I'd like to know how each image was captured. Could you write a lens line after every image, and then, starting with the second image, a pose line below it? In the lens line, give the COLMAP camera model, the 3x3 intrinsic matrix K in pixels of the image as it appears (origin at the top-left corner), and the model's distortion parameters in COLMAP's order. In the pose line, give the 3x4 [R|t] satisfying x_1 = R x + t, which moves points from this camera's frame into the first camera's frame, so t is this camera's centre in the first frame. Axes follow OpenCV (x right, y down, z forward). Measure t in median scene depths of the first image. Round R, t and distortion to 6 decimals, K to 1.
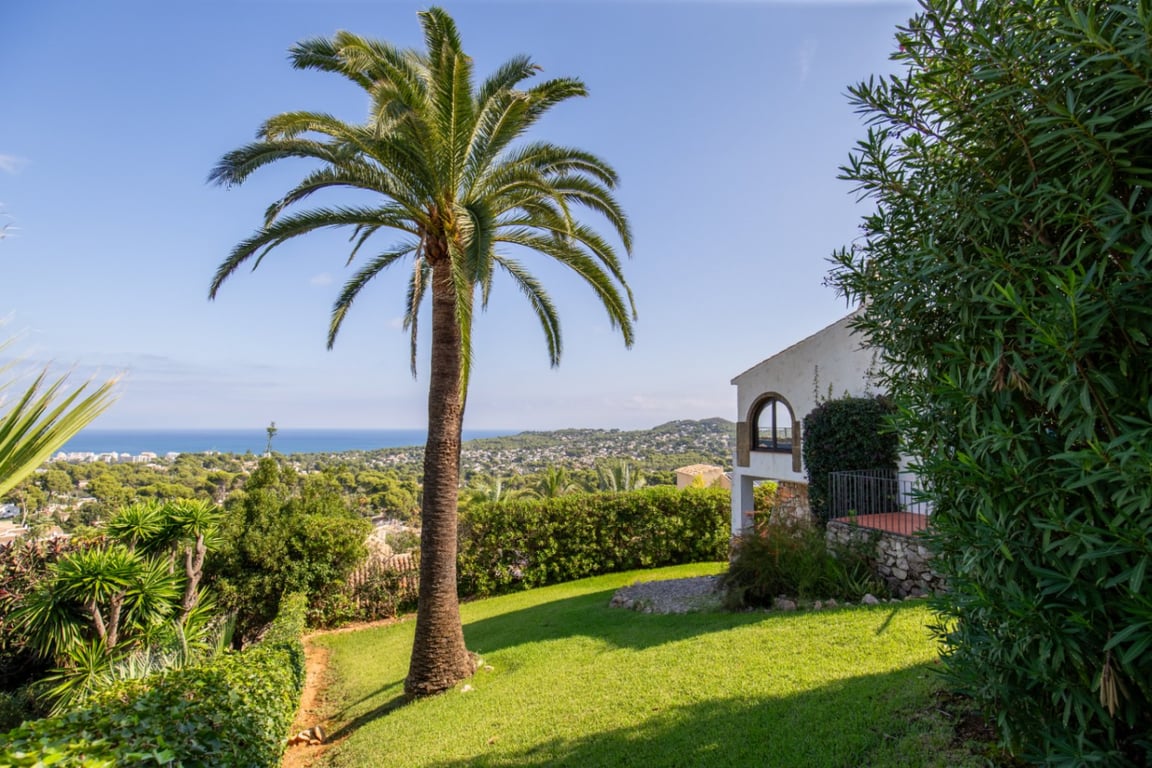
lens RADIAL K [[529.9, 0, 579.4], [0, 529.9, 385.0], [0, 0, 1]] dist [0.002755, -0.000002]
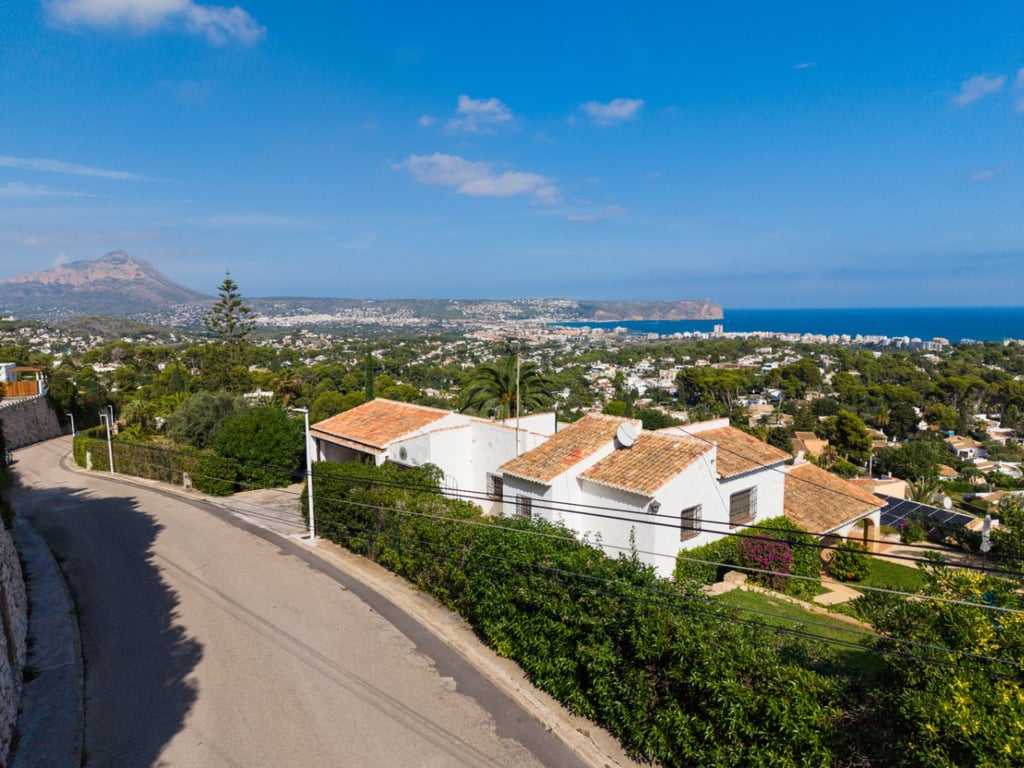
lens RADIAL K [[675.4, 0, 511.2], [0, 675.4, 388.7], [0, 0, 1]] dist [0.057939, -0.061435]
pose [[0.317821, 0.106397, -0.942162, 2.190488], [0.083129, 0.986731, 0.139472, -0.510699], [0.944499, -0.122648, 0.304759, -0.240340]]
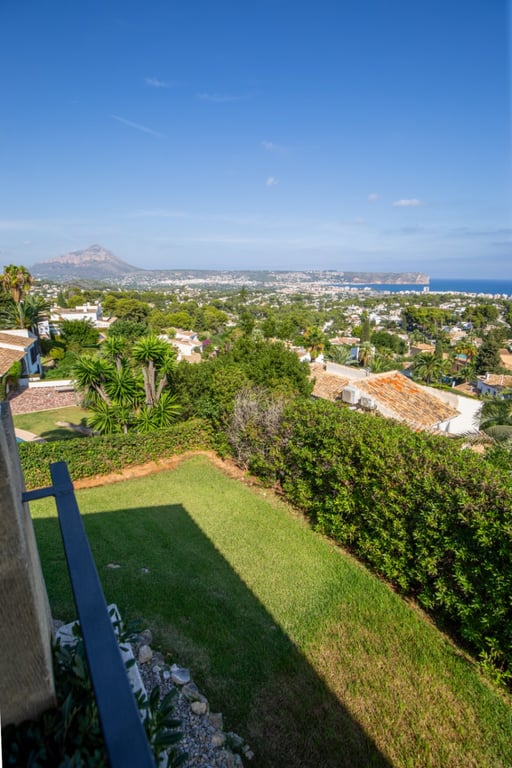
lens RADIAL K [[374.6, 0, 255.4], [0, 374.6, 371.3], [0, 0, 1]] dist [-0.029194, -0.000003]
pose [[0.195885, 0.238367, -0.951215, 0.282046], [0.079064, 0.963010, 0.257604, 0.045759], [0.977434, -0.125667, 0.169793, 0.828577]]
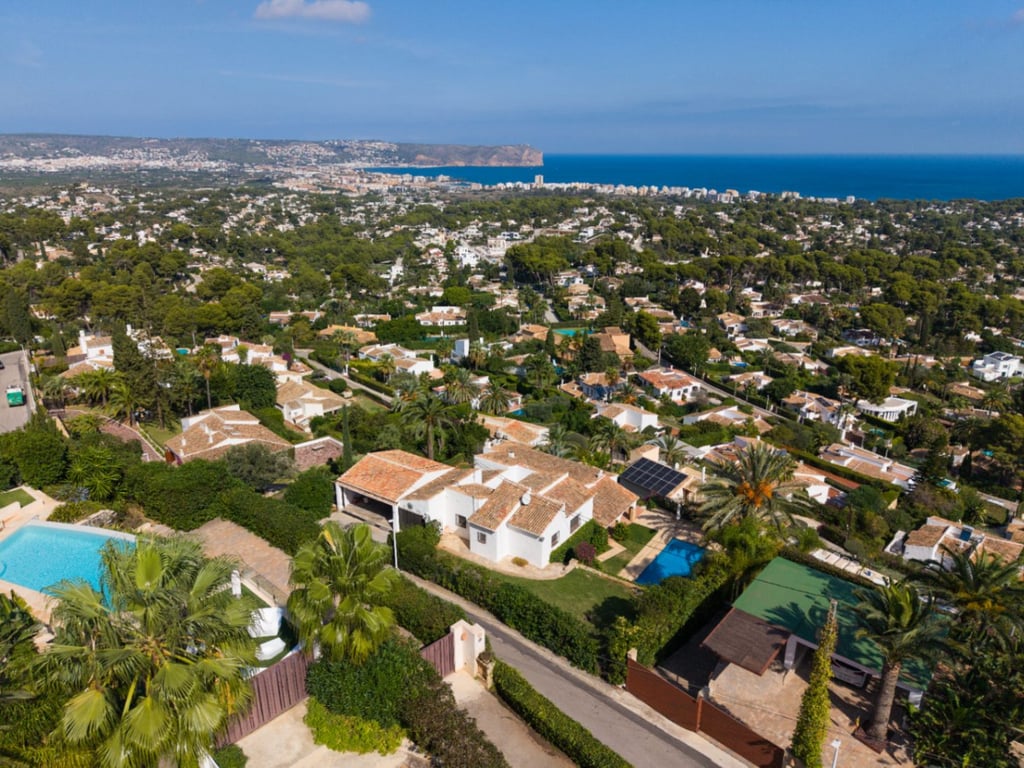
lens RADIAL K [[676.9, 0, 509.0], [0, 676.9, 380.8], [0, 0, 1]] dist [0.069672, -0.105086]
pose [[0.544771, 0.265878, -0.795320, 3.095565], [0.064353, 0.932356, 0.355769, -1.650299], [0.836112, -0.244993, 0.490810, -0.947060]]
